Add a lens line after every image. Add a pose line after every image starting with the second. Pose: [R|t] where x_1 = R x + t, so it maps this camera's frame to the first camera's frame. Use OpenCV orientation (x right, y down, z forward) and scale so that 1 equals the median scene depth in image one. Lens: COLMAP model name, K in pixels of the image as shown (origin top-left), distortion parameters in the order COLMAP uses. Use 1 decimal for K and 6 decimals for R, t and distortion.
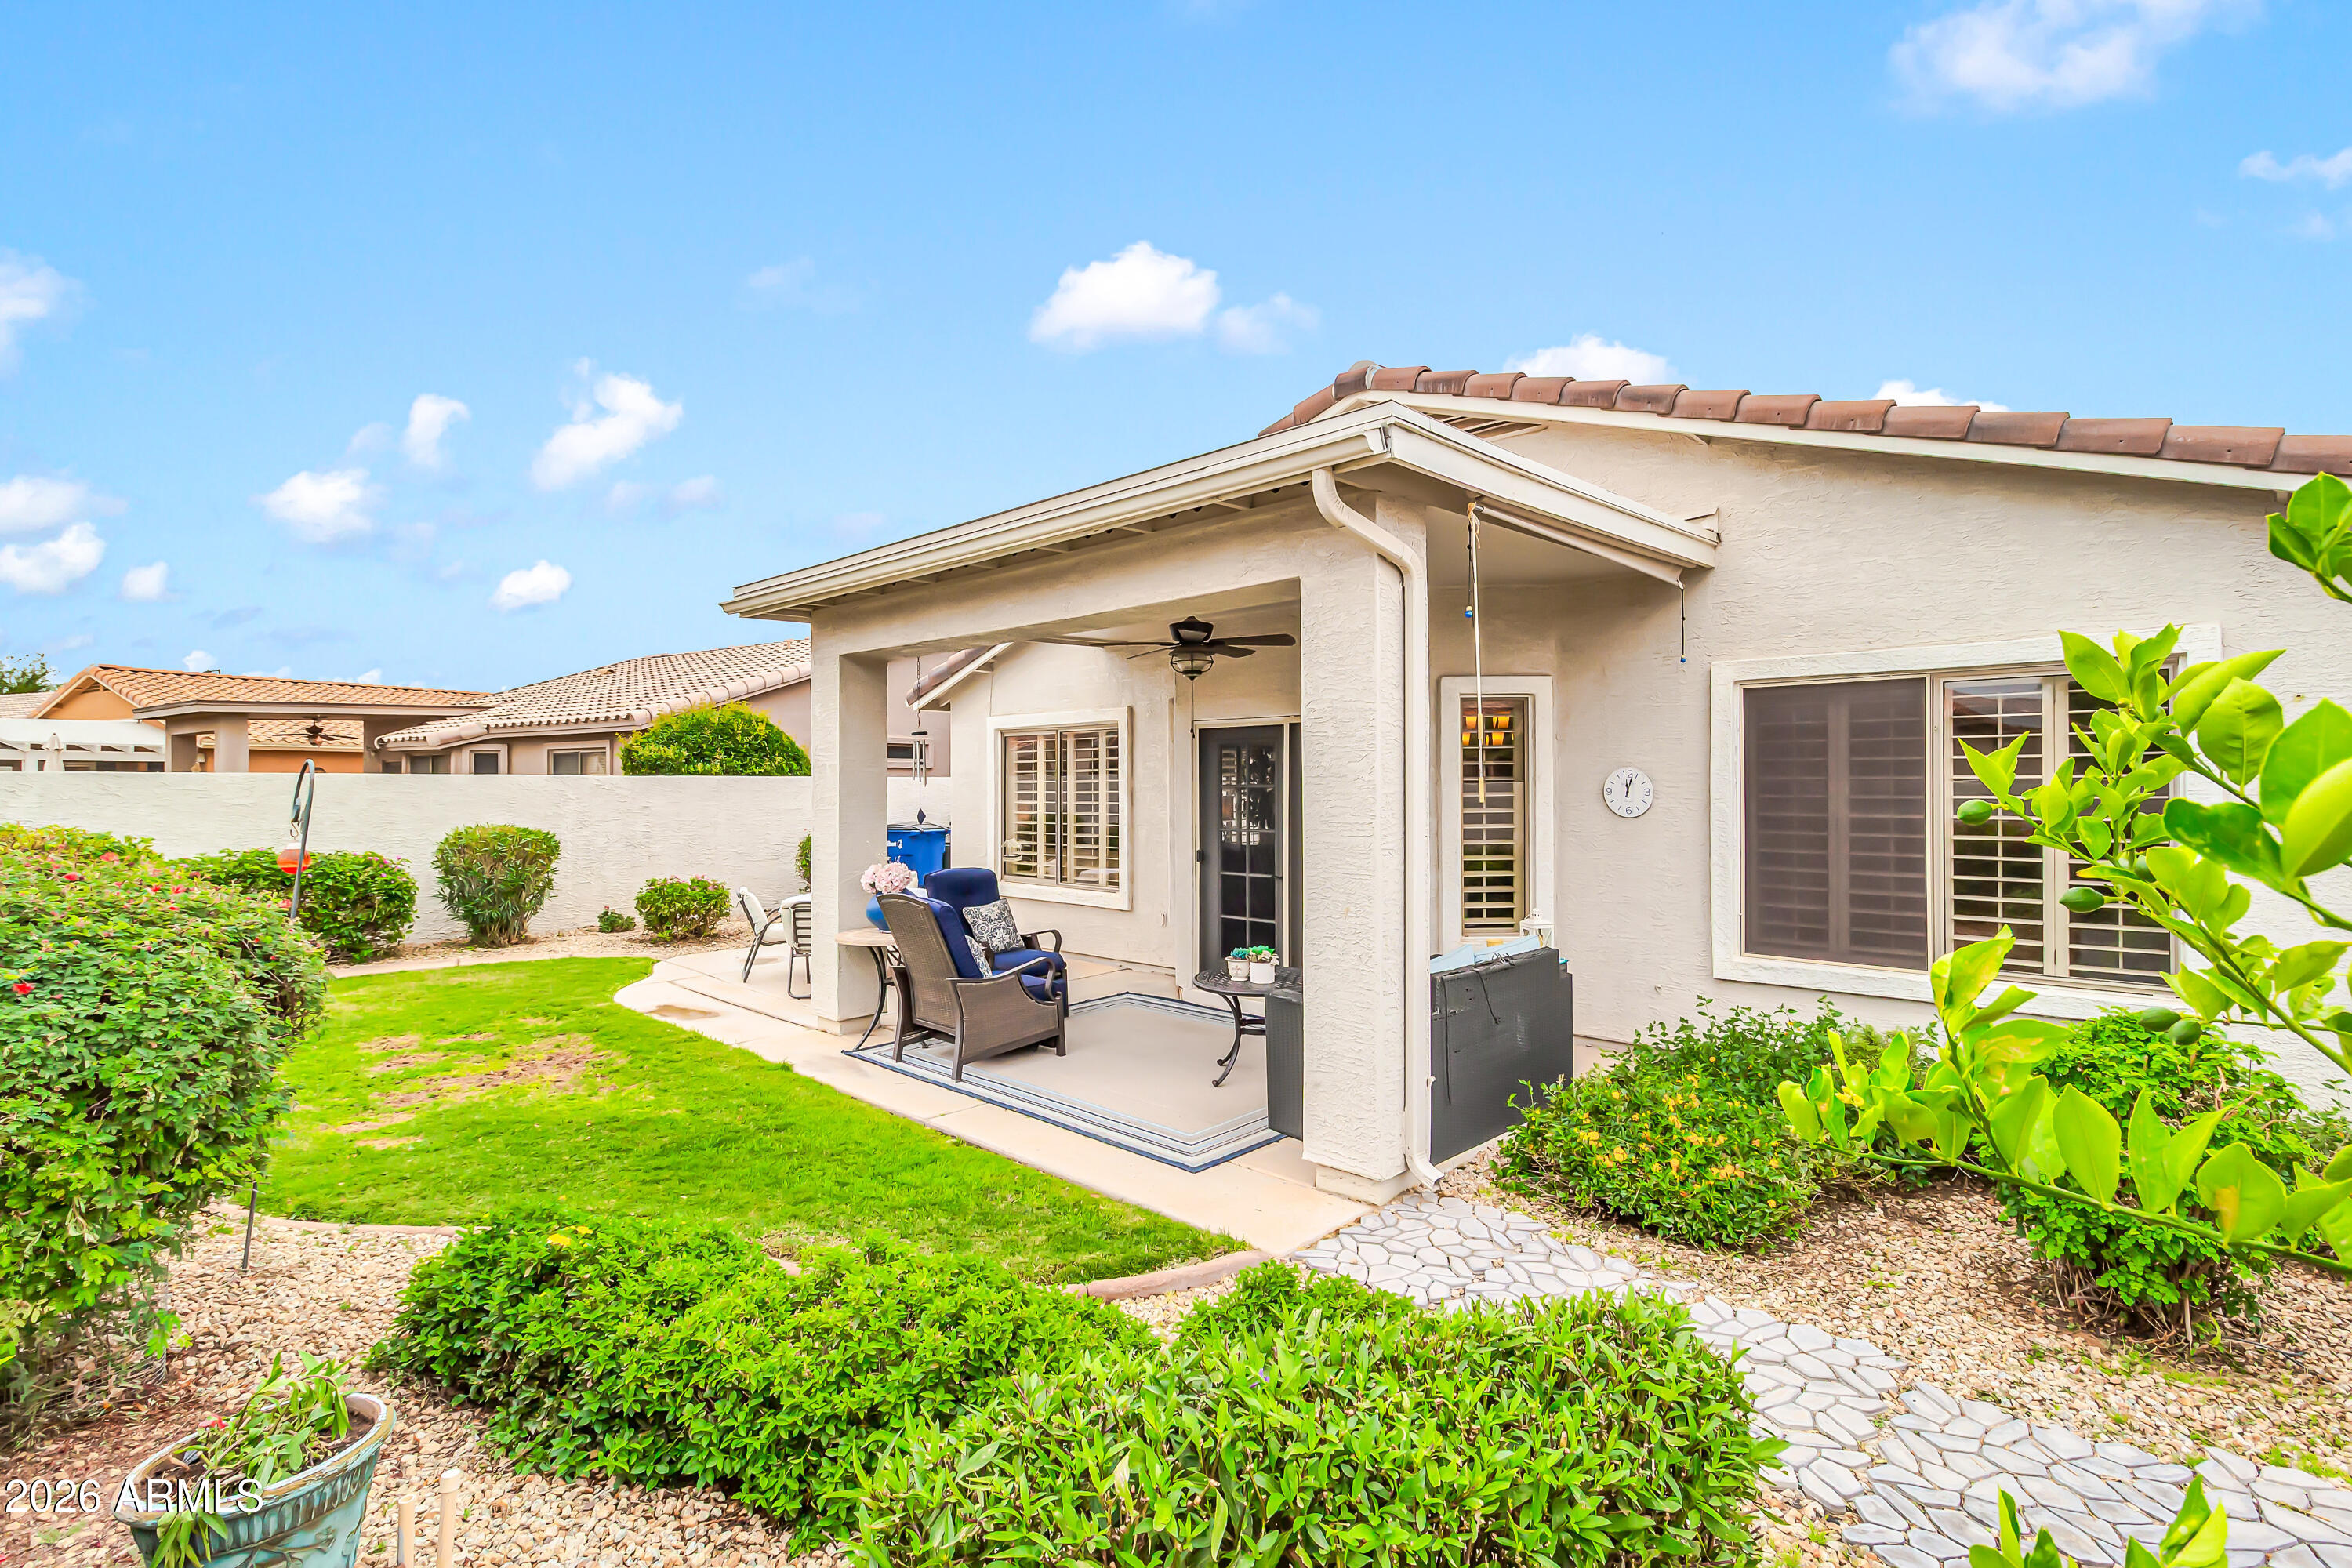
lens RADIAL K [[1074.4, 0, 1176.0], [0, 1074.4, 784.0], [0, 0, 1]] dist [0.011339, 0.000467]
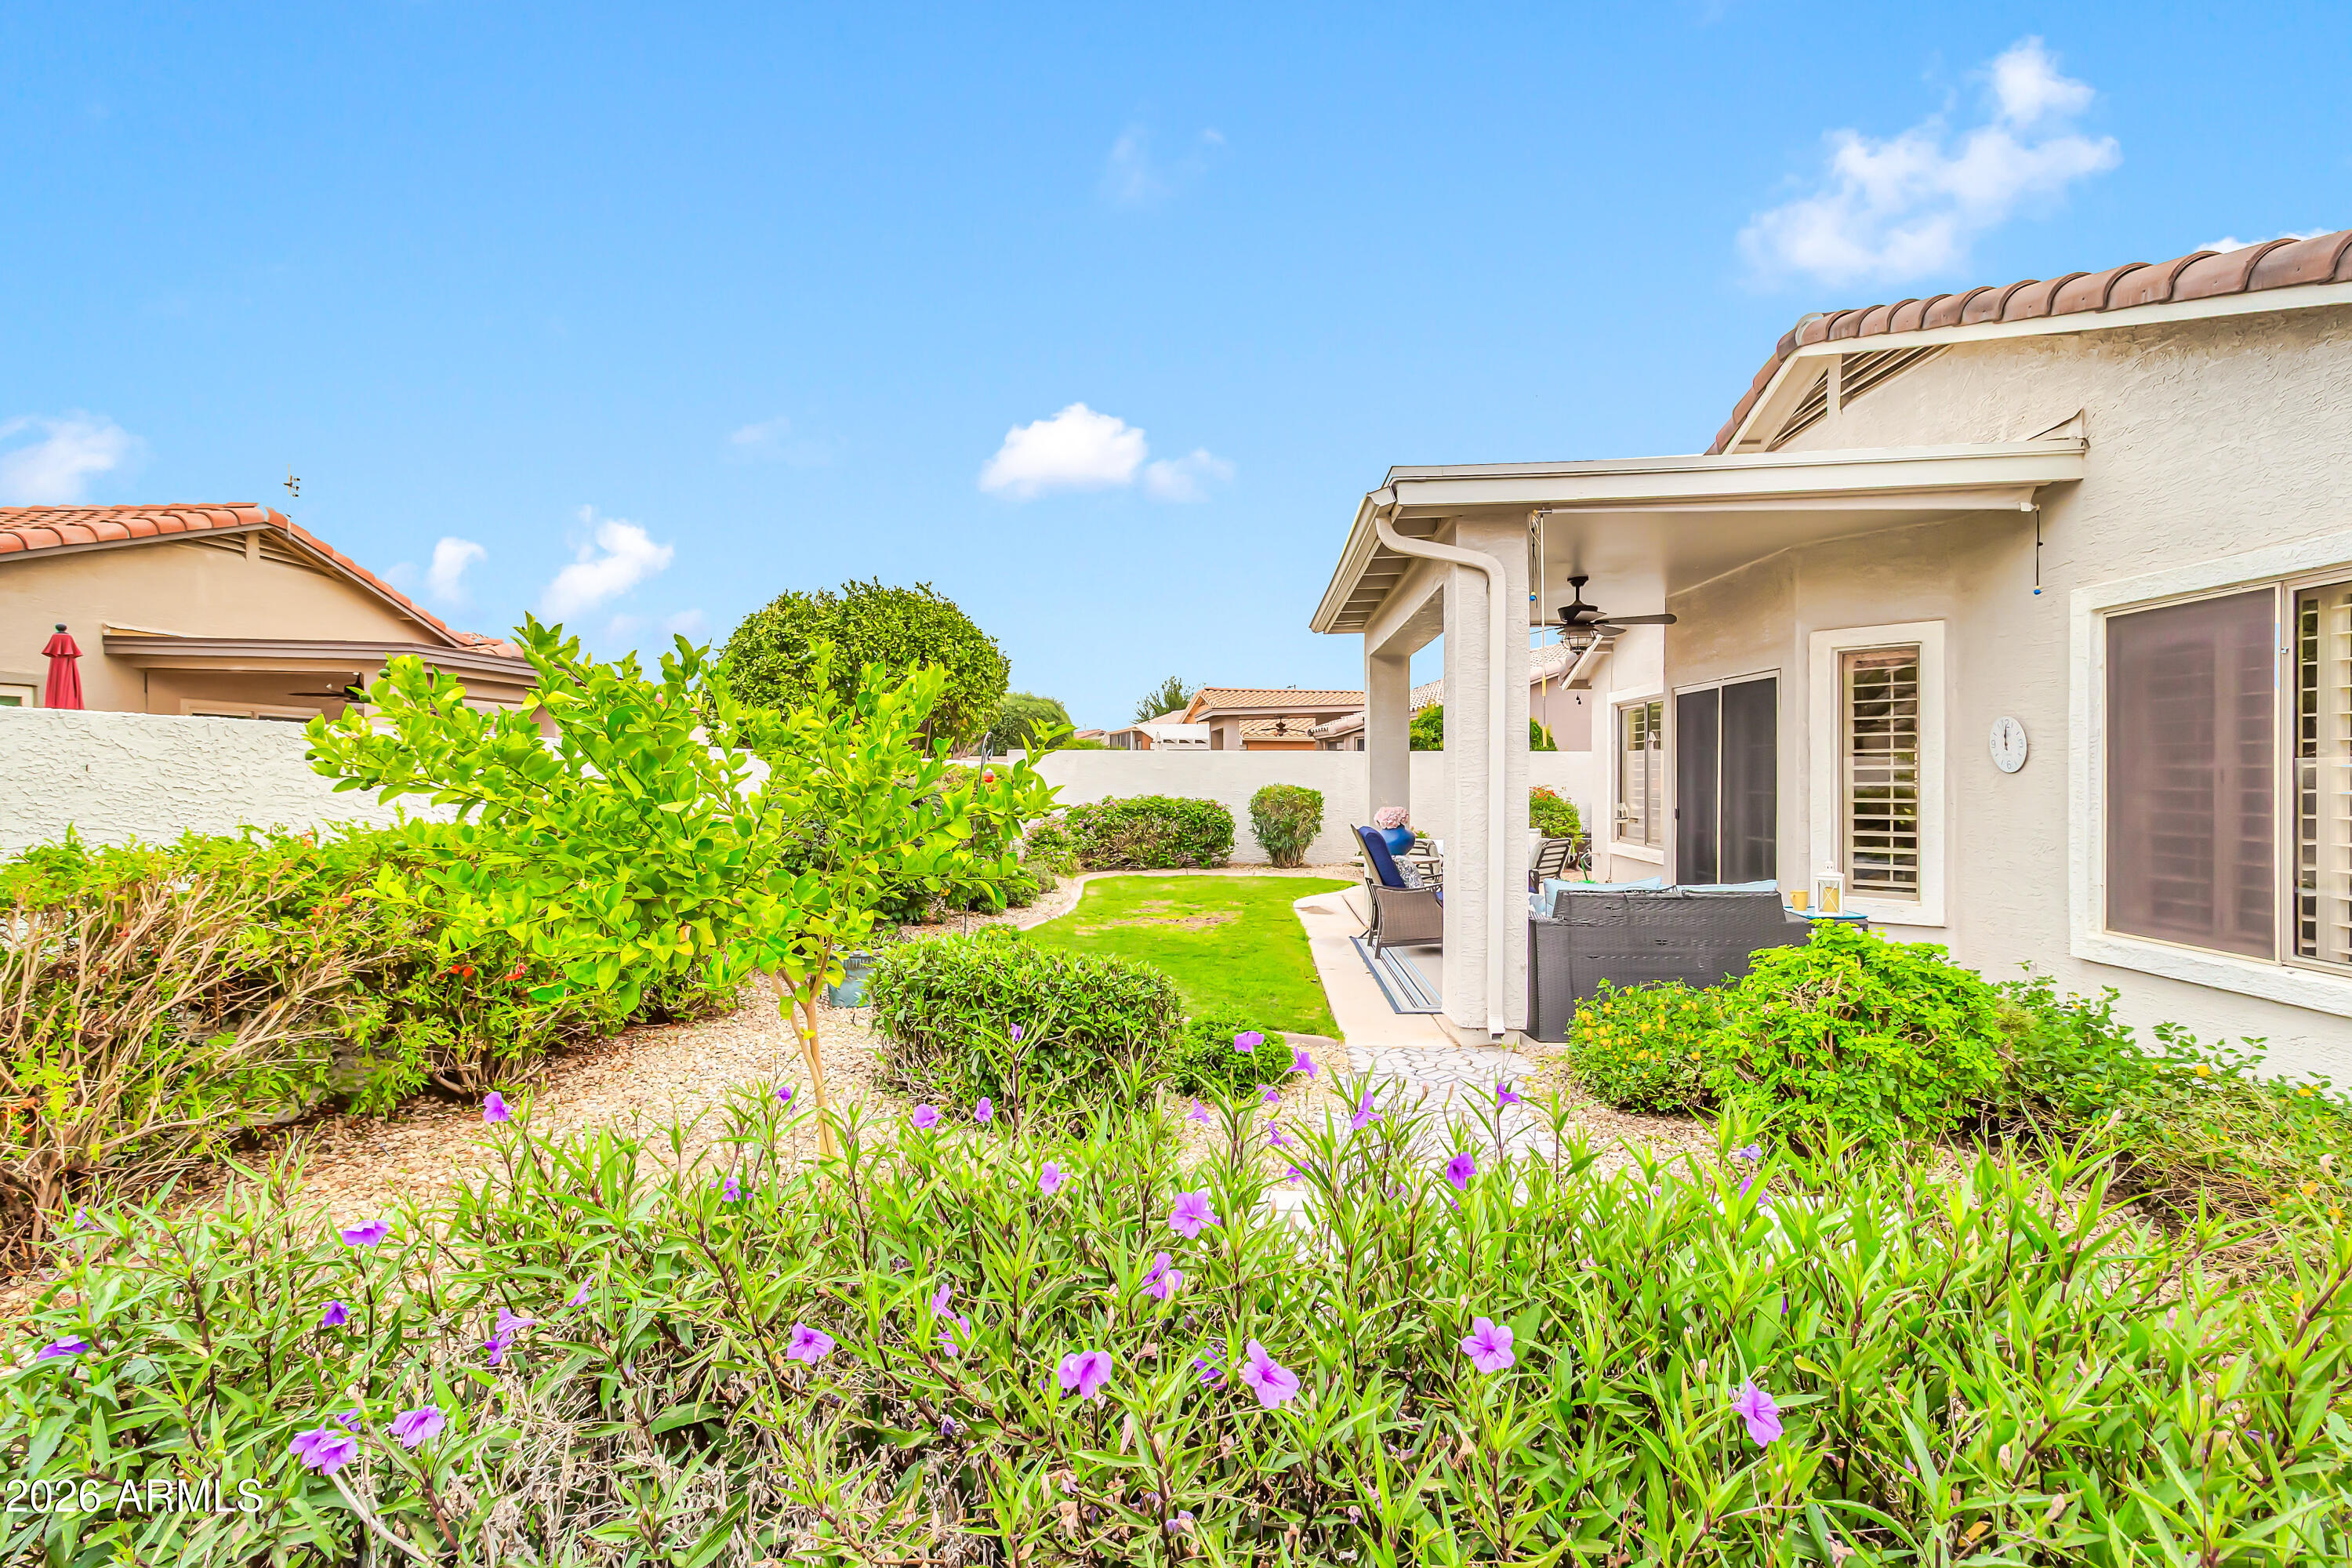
lens RADIAL K [[1092.1, 0, 1178.1], [0, 1092.1, 781.5], [0, 0, 1]] dist [0.006863, 0.000537]
pose [[0.647332, 0.007604, -0.762170, 0.613367], [0.001004, 0.999941, 0.010829, 0.026170], [0.762208, -0.007775, 0.647286, -0.099881]]
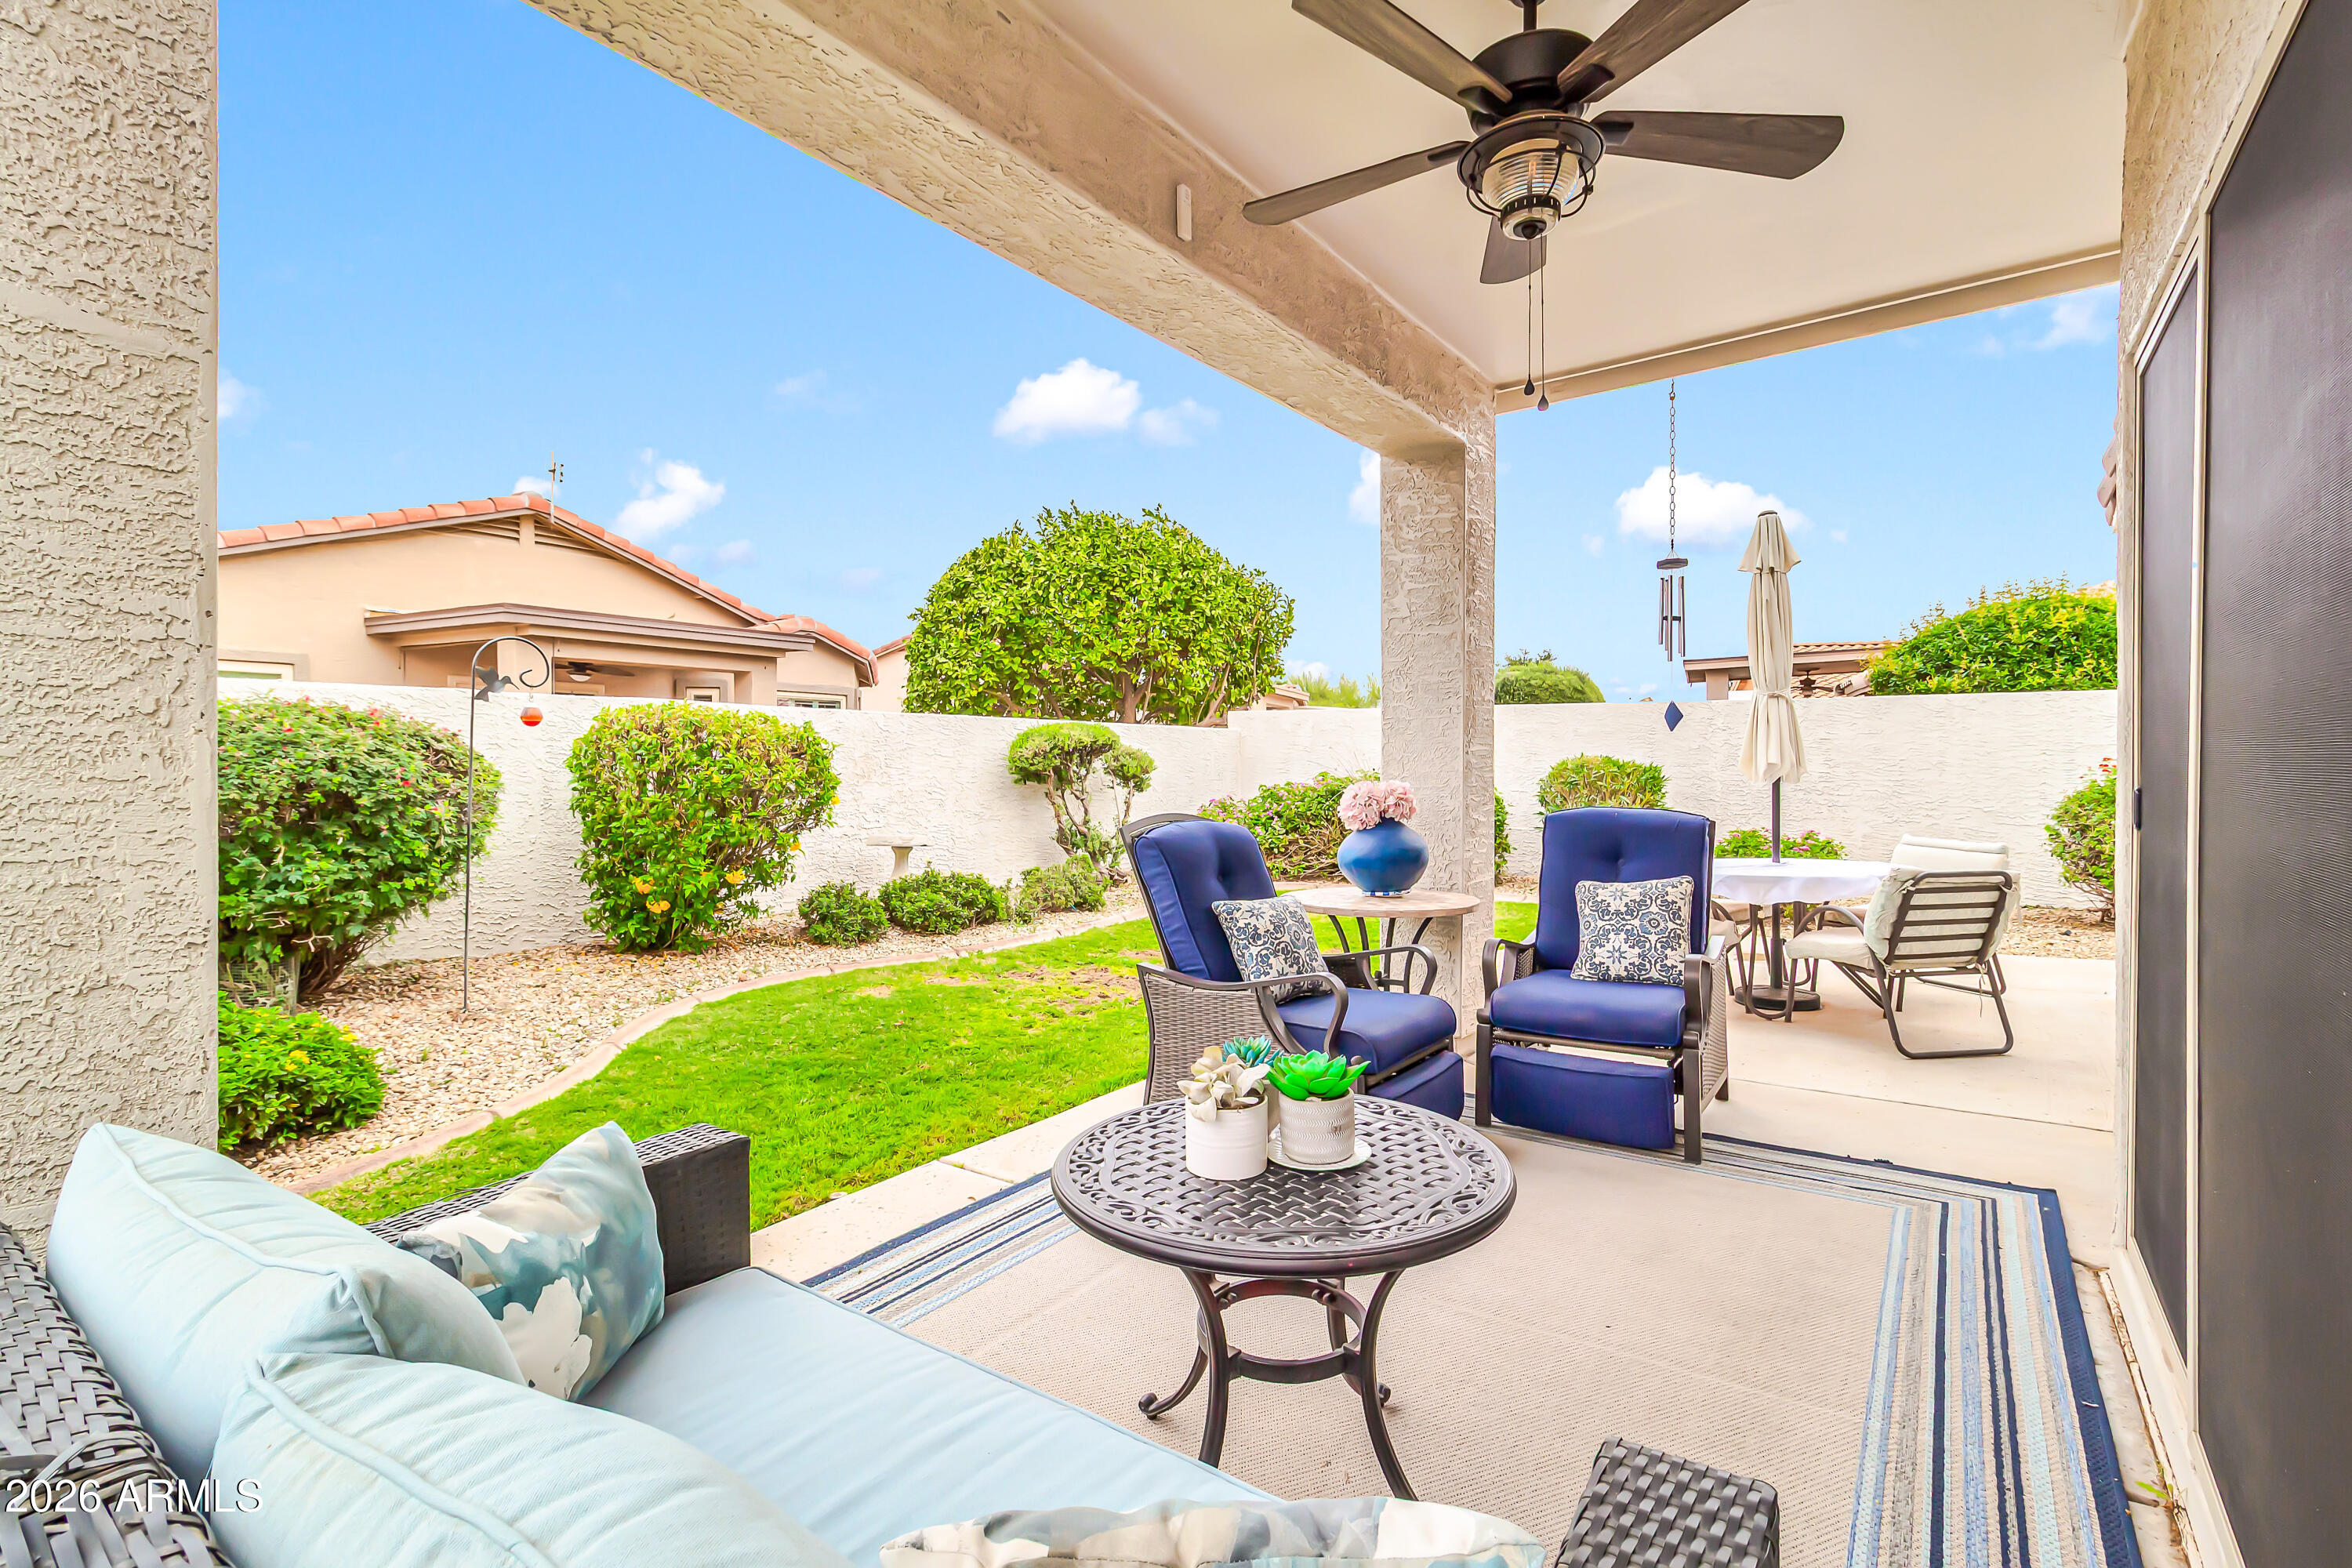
lens RADIAL K [[1103.6, 0, 1183.9], [0, 1103.6, 775.7], [0, 0, 1]] dist [0.020126, 0.000094]
pose [[0.154451, 0.012628, -0.987920, 0.319783], [0.001094, 0.999916, 0.012952, 0.061571], [0.988000, -0.003081, 0.154424, 0.816379]]
